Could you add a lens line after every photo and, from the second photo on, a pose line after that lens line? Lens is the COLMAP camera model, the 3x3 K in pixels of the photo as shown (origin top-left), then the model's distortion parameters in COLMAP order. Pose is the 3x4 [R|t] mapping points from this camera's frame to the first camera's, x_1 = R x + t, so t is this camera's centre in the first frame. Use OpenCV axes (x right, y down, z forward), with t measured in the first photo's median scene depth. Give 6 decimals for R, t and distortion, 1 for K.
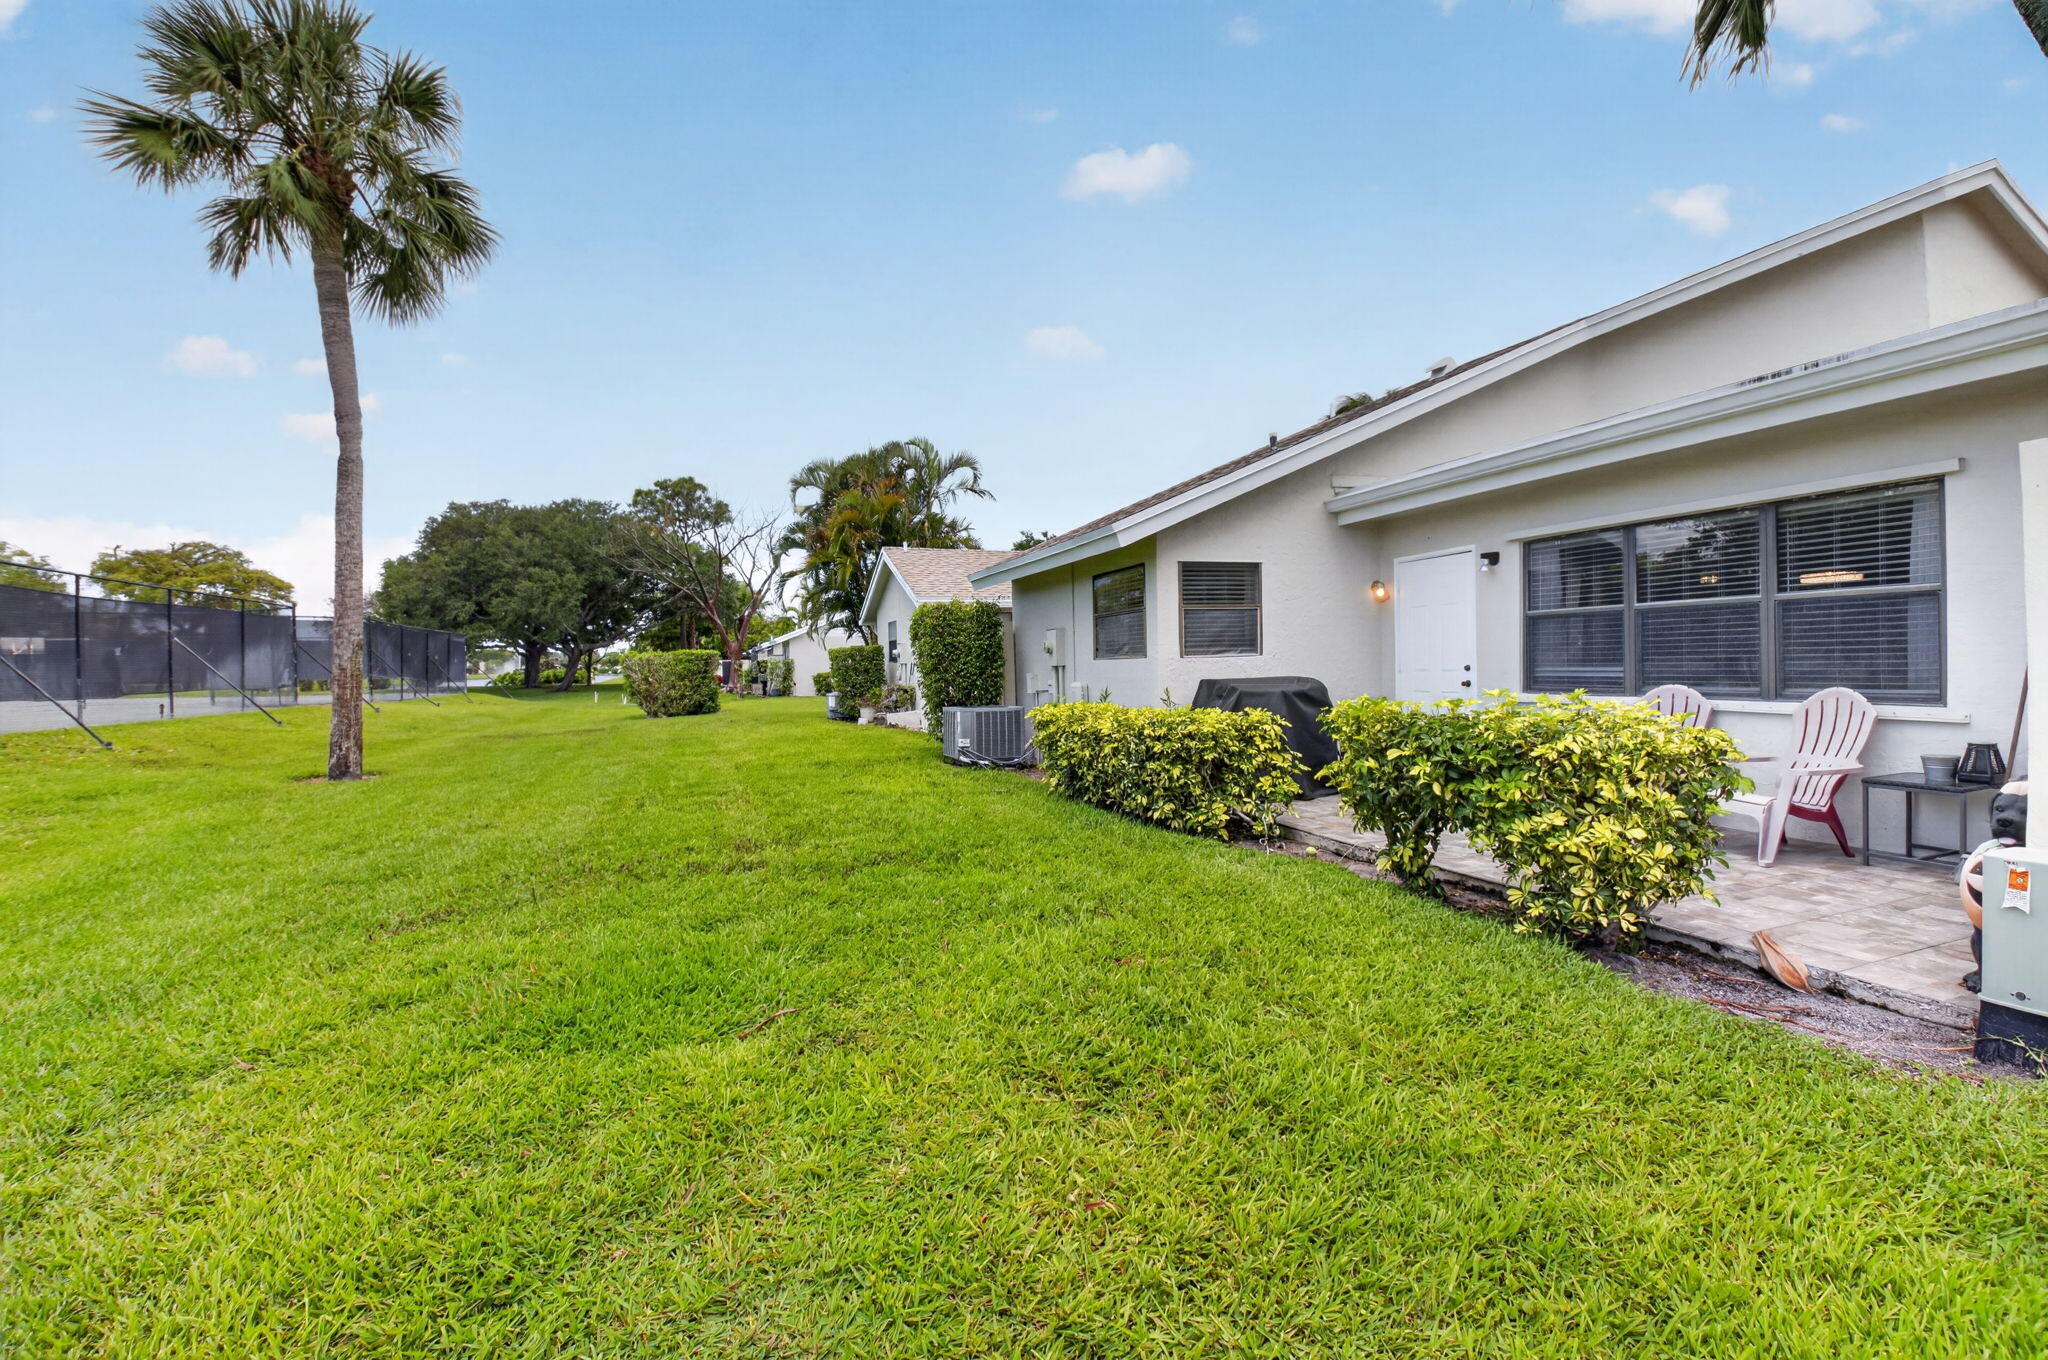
lens RADIAL K [[877.5, 0, 1032.8], [0, 877.5, 668.6], [0, 0, 1]] dist [-0.000049, -0.016682]
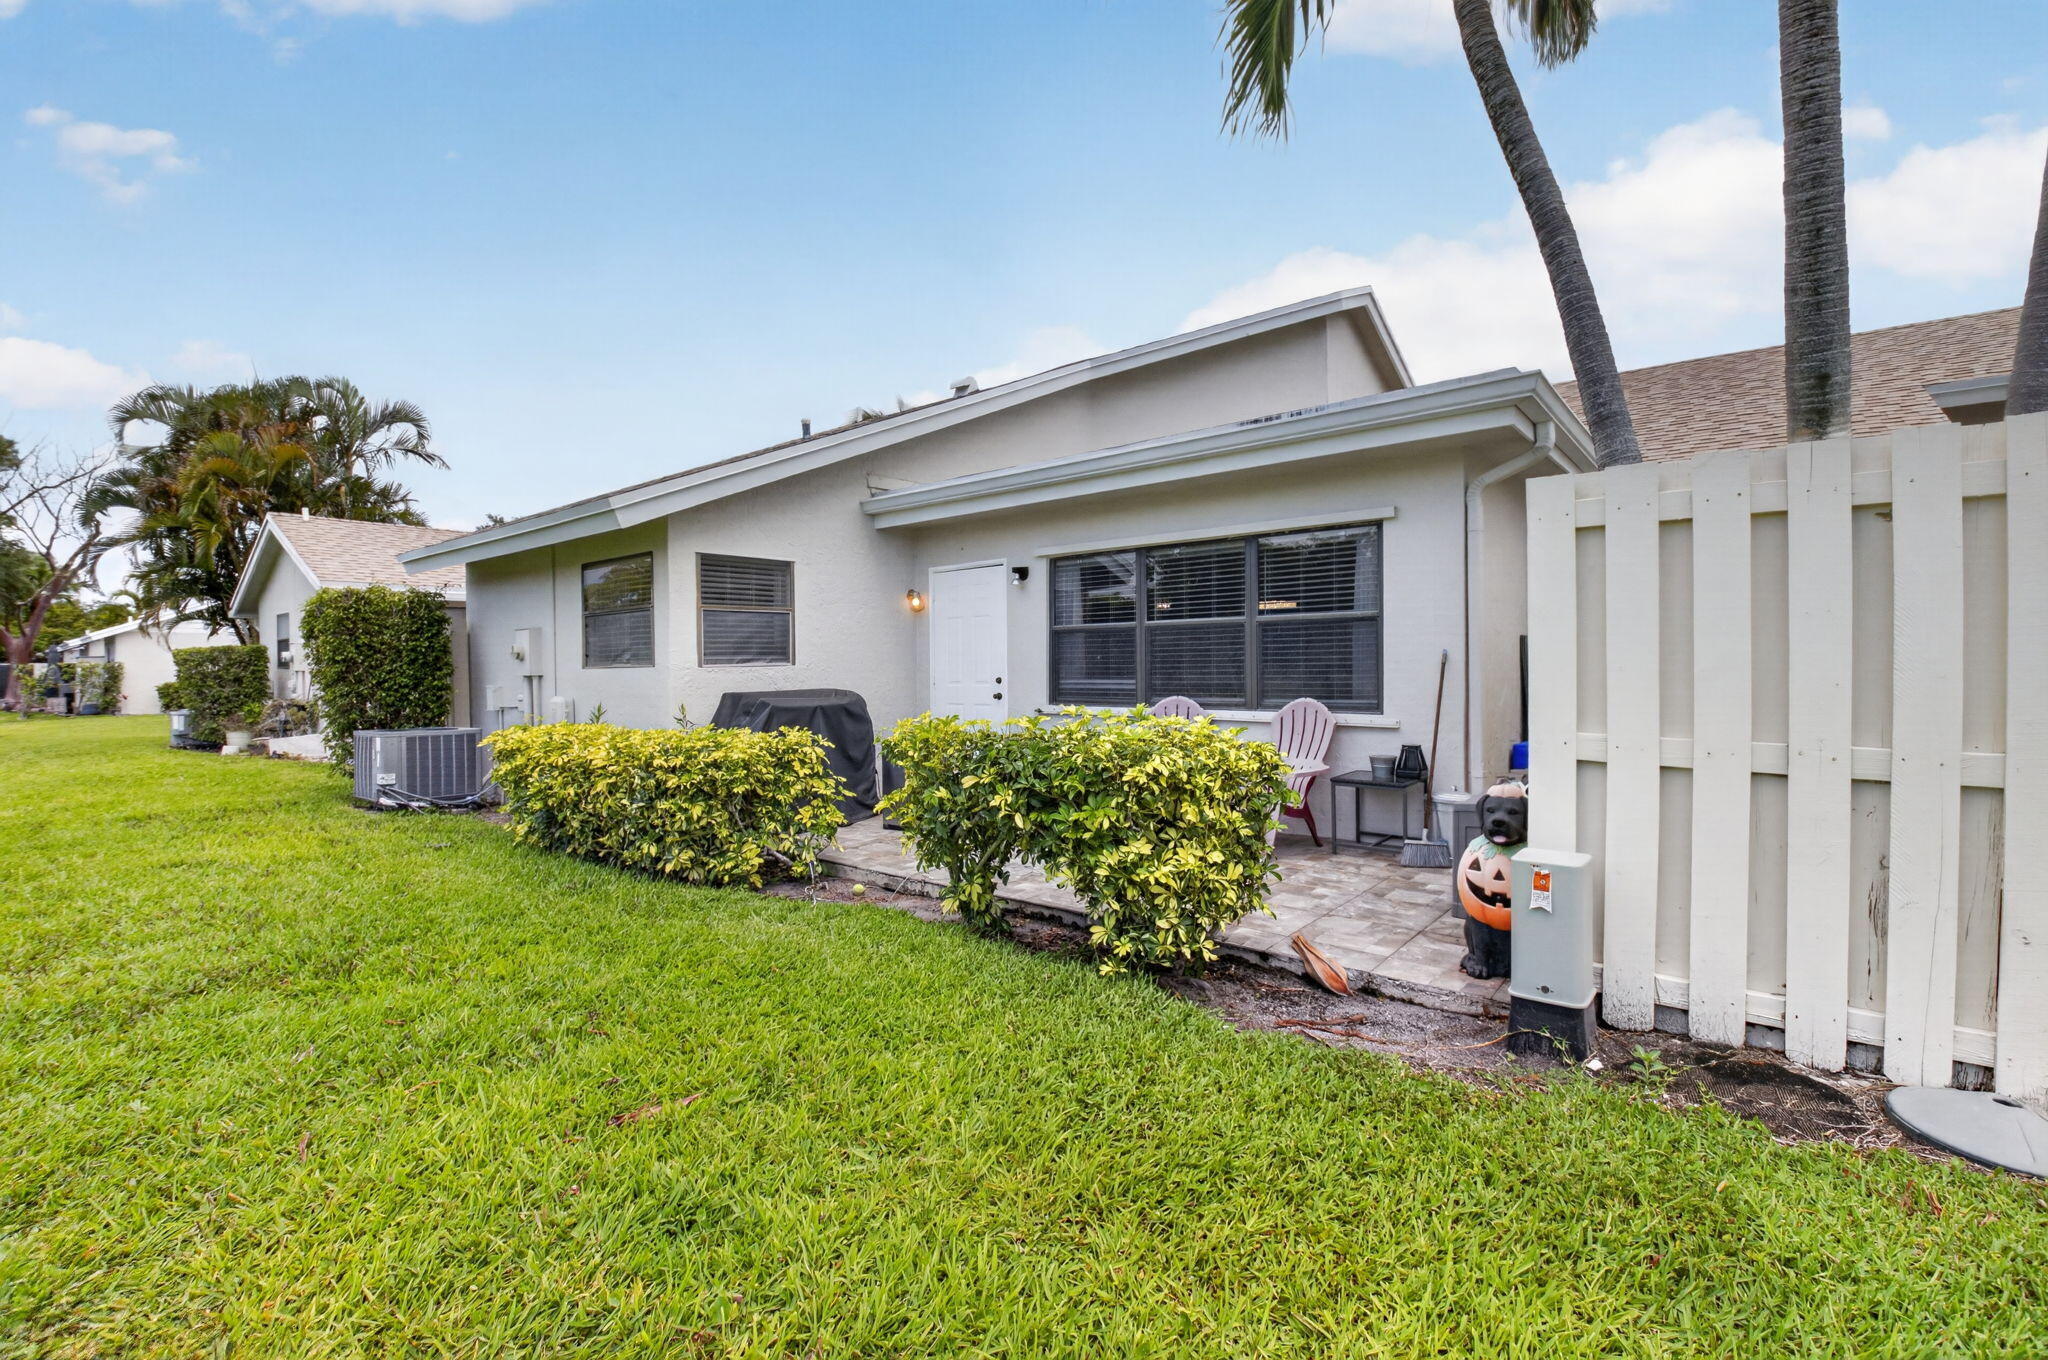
lens RADIAL K [[877.5, 0, 1032.8], [0, 877.5, 668.6], [0, 0, 1]] dist [-0.000049, -0.016682]
pose [[0.856228, 0.008673, 0.516526, 0.012887], [-0.003153, 0.999928, -0.011564, -0.003058], [-0.516589, 0.008273, 0.856193, 0.165866]]
